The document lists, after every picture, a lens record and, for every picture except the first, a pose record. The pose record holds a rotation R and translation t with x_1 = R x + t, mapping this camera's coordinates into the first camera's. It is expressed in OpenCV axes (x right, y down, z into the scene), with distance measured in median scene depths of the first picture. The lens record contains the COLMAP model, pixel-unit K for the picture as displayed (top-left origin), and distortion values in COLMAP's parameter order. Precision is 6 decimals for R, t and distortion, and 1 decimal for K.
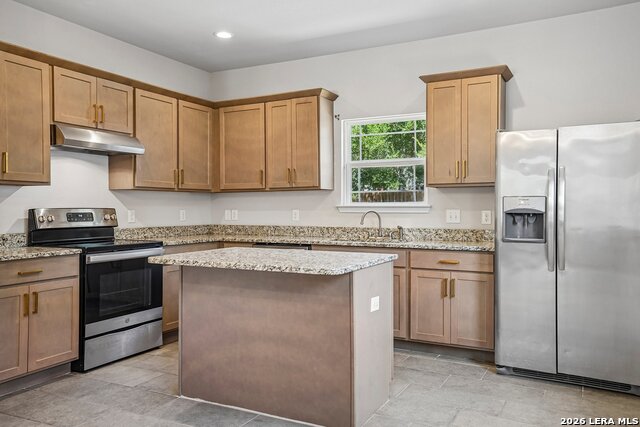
lens RADIAL K [[508.8, 0, 318.2], [0, 508.8, 207.0], [0, 0, 1]] dist [0.064501, -0.000064]
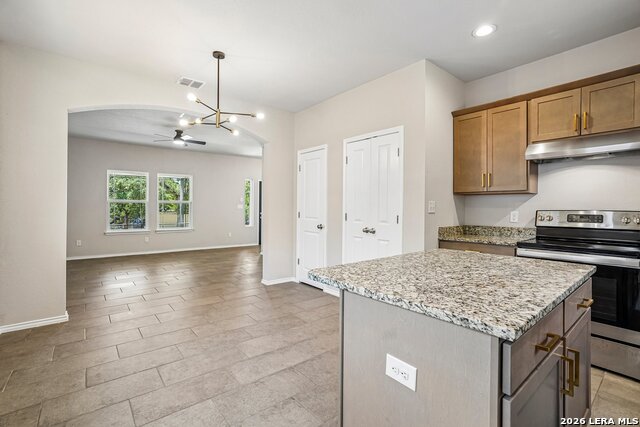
lens RADIAL K [[299.6, 0, 323.9], [0, 299.6, 208.8], [0, 0, 1]] dist [-0.052628, 0.029201]
pose [[-0.381075, -0.001160, -0.924544, 0.351681], [-0.007334, 0.999972, 0.001769, 0.002057], [0.924515, 0.007454, -0.381072, 0.787334]]
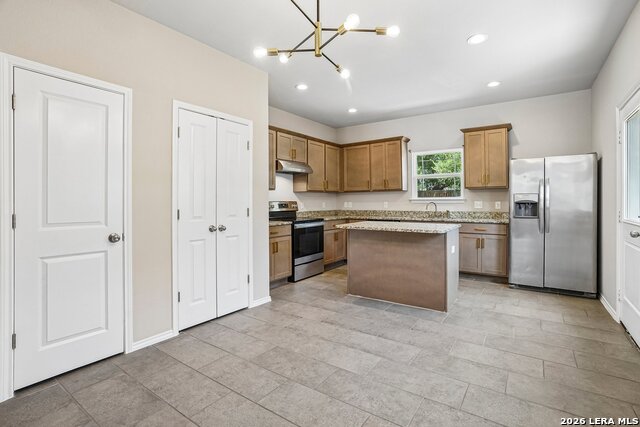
lens RADIAL K [[305.5, 0, 325.9], [0, 305.5, 199.6], [0, 0, 1]] dist [-0.024052, 0.000552]
pose [[0.993783, -0.005838, -0.111184, -0.170618], [0.005545, 0.999980, -0.002941, -0.000252], [0.111199, 0.002306, 0.993796, -0.149373]]
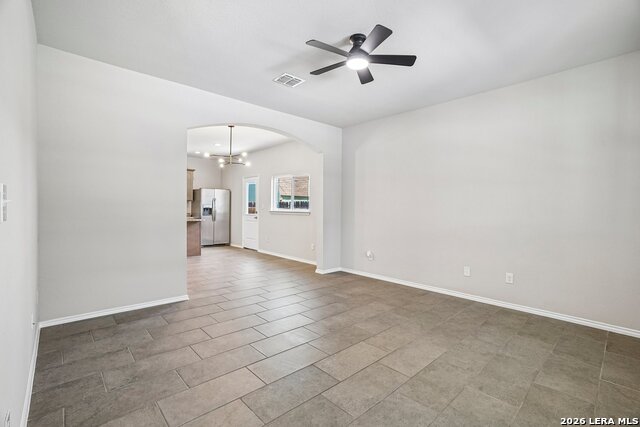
lens RADIAL K [[294.8, 0, 319.0], [0, 294.8, 211.1], [0, 0, 1]] dist [-0.044017, 0.024373]
pose [[0.328920, -0.004642, 0.944346, -1.320429], [-0.012594, 0.999877, 0.009301, 0.000948], [-0.944274, -0.014953, 0.328822, -0.549083]]
